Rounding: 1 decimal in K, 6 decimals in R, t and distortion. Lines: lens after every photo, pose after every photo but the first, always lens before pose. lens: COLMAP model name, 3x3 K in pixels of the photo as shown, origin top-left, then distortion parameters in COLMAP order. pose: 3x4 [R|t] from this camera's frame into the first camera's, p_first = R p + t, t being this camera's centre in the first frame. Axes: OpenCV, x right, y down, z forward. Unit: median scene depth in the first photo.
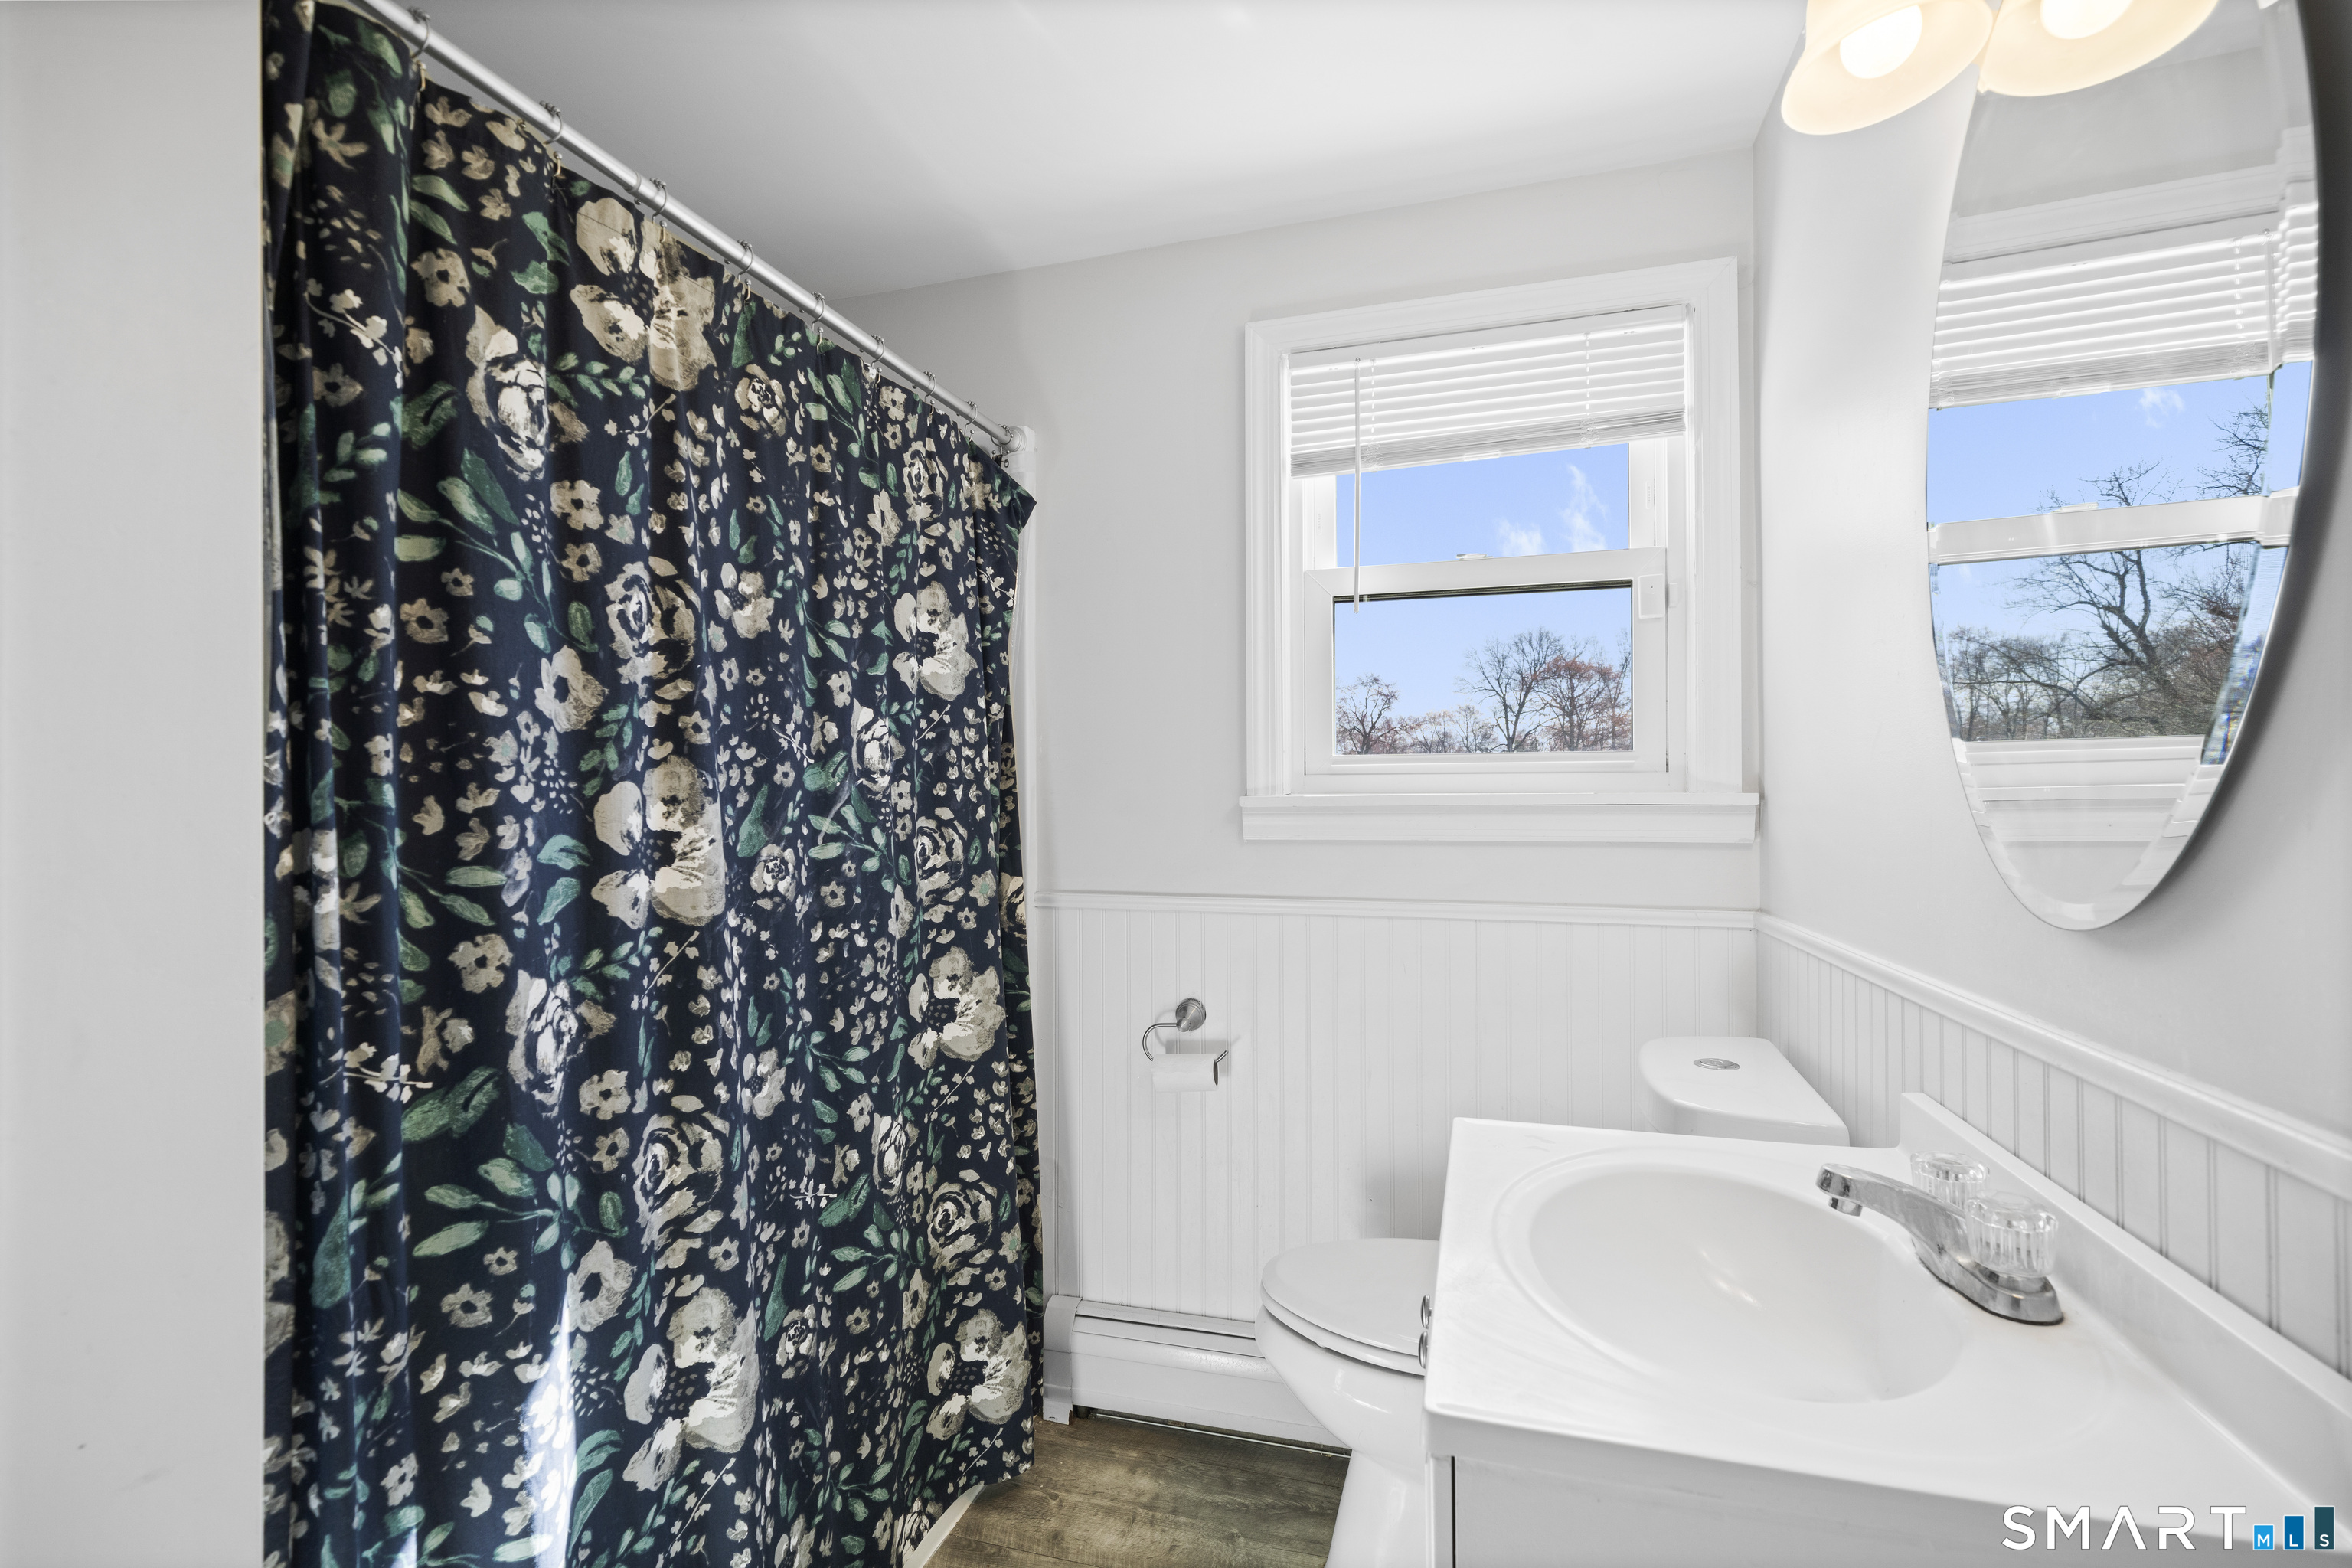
lens RADIAL K [[1084.5, 0, 1169.8], [0, 1084.5, 779.3], [0, 0, 1]] dist [0.003440, -0.000143]
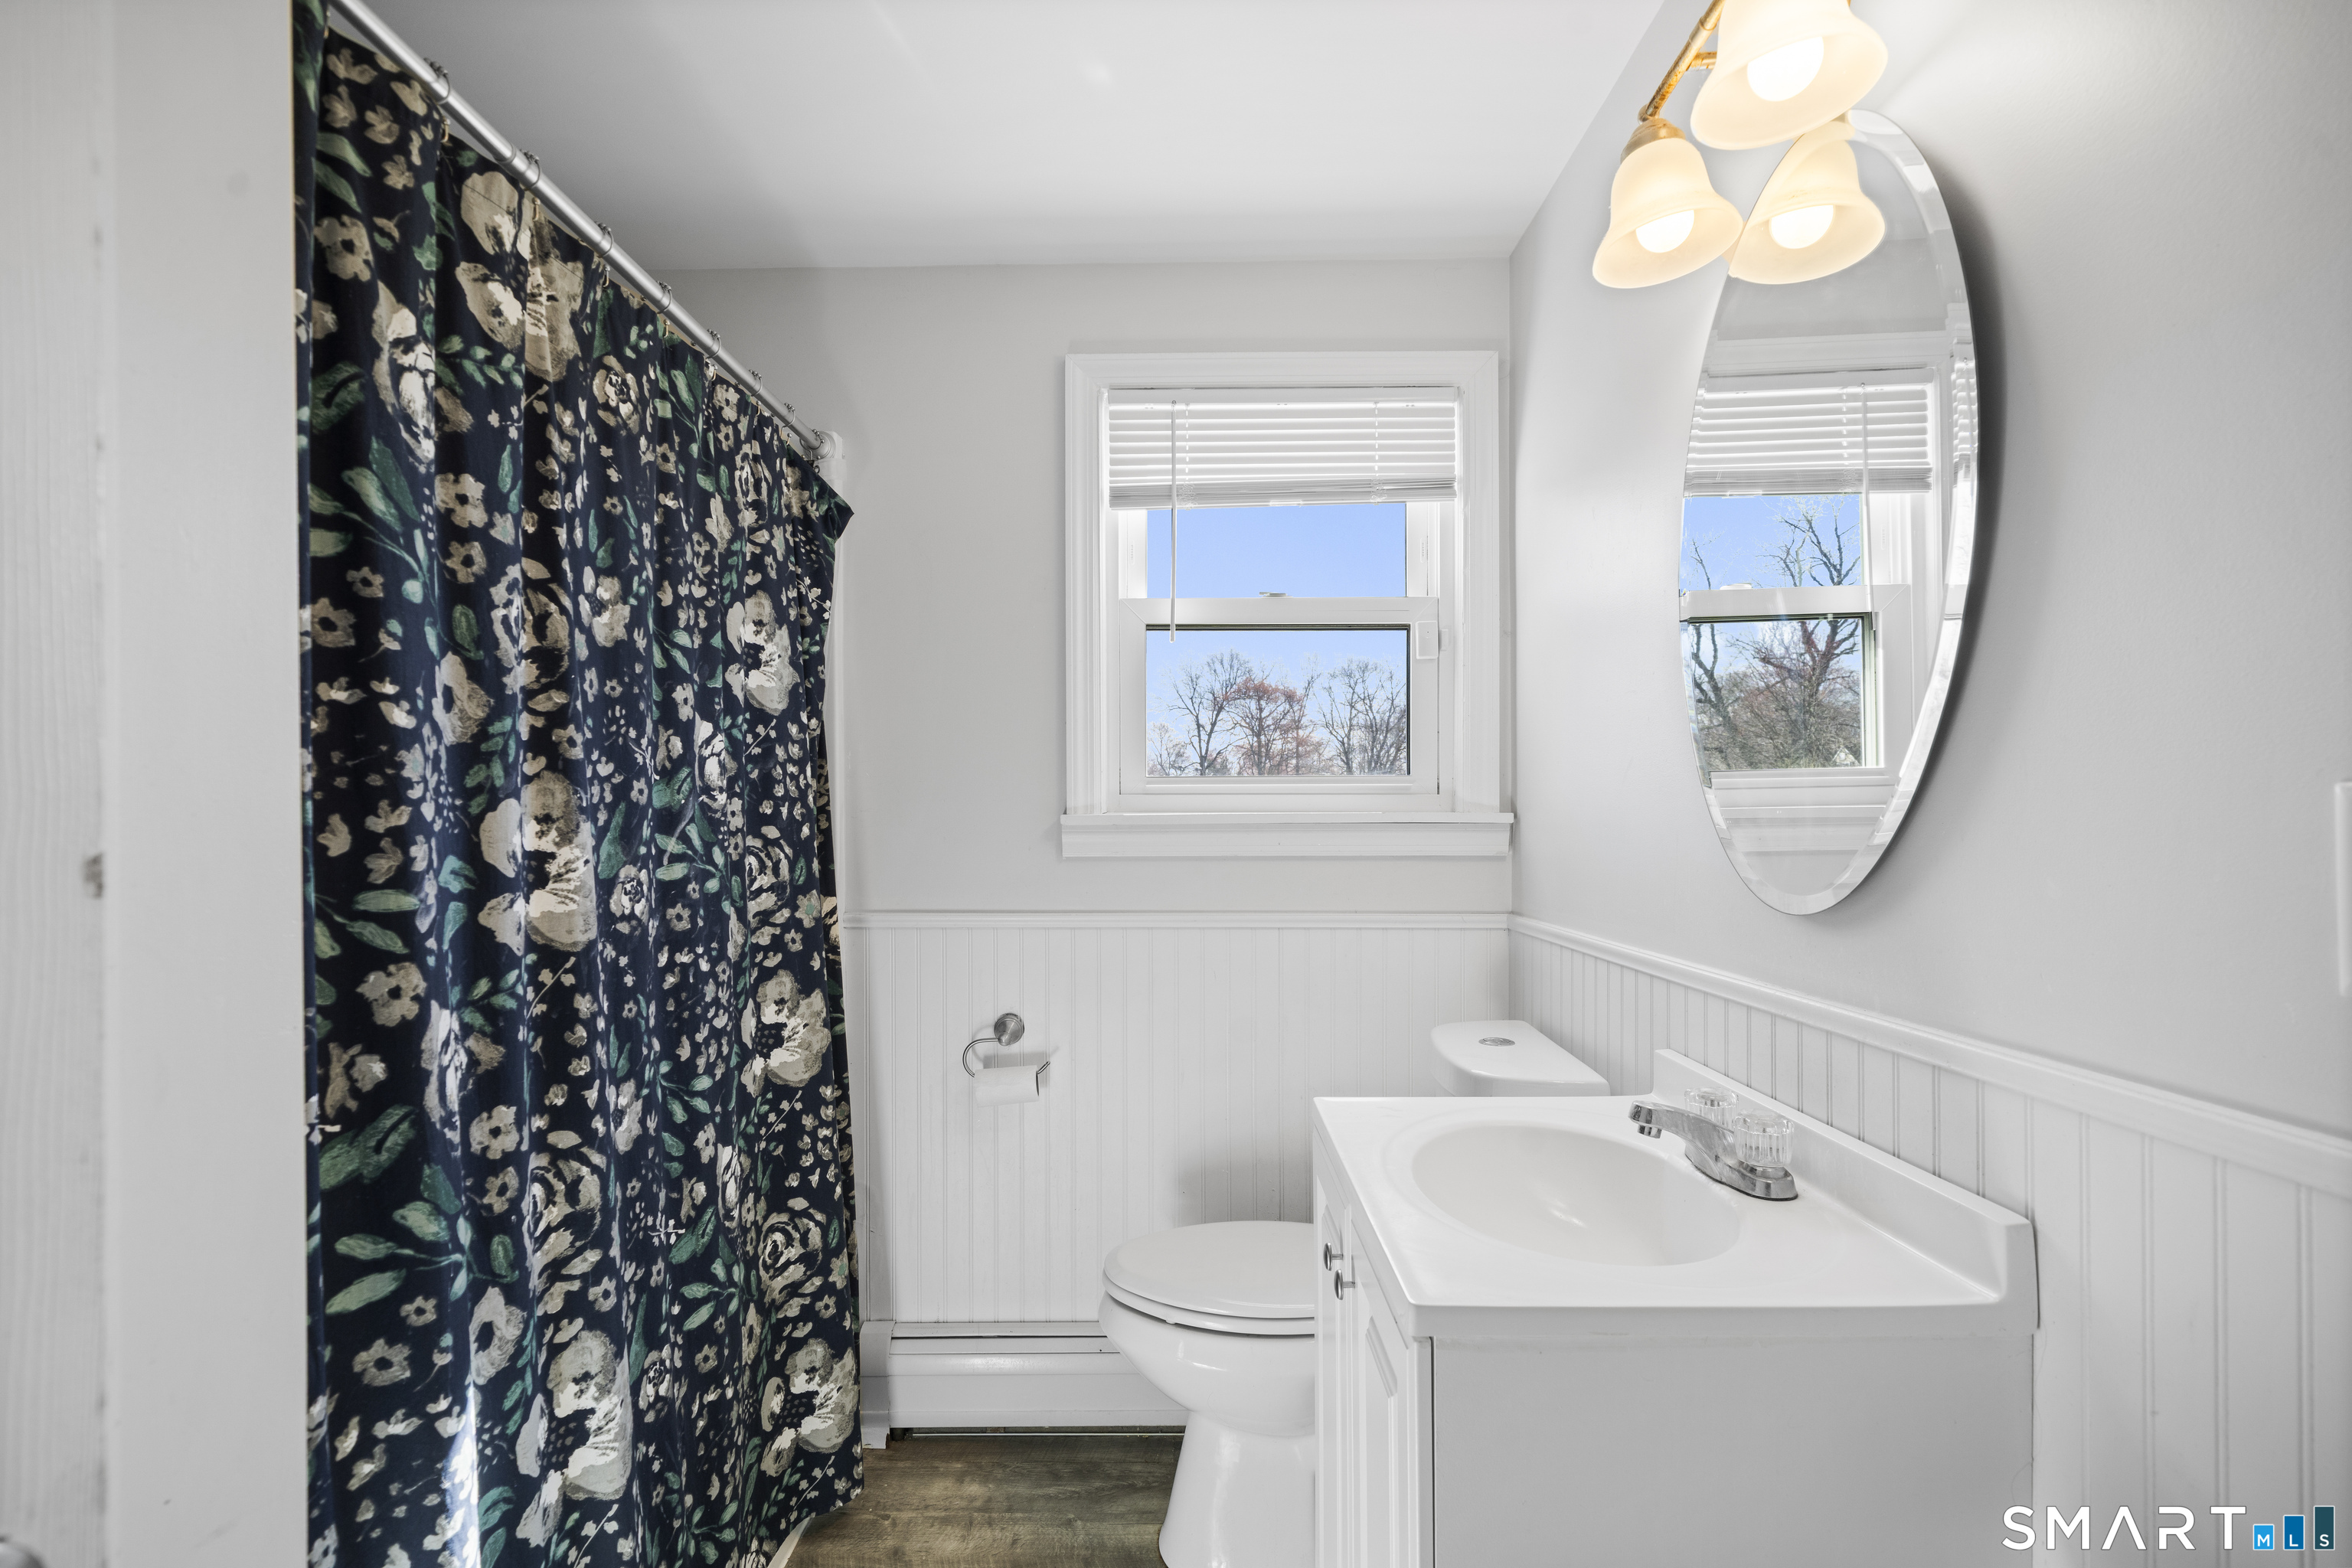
lens RADIAL K [[1121.2, 0, 1179.8], [0, 1121.2, 804.5], [0, 0, 1]] dist [0.002157, 0.000697]
pose [[0.959059, 0.003849, 0.283179, -0.206335], [-0.005924, 0.999962, 0.006470, -0.002301], [-0.283143, -0.007883, 0.959045, -0.086200]]
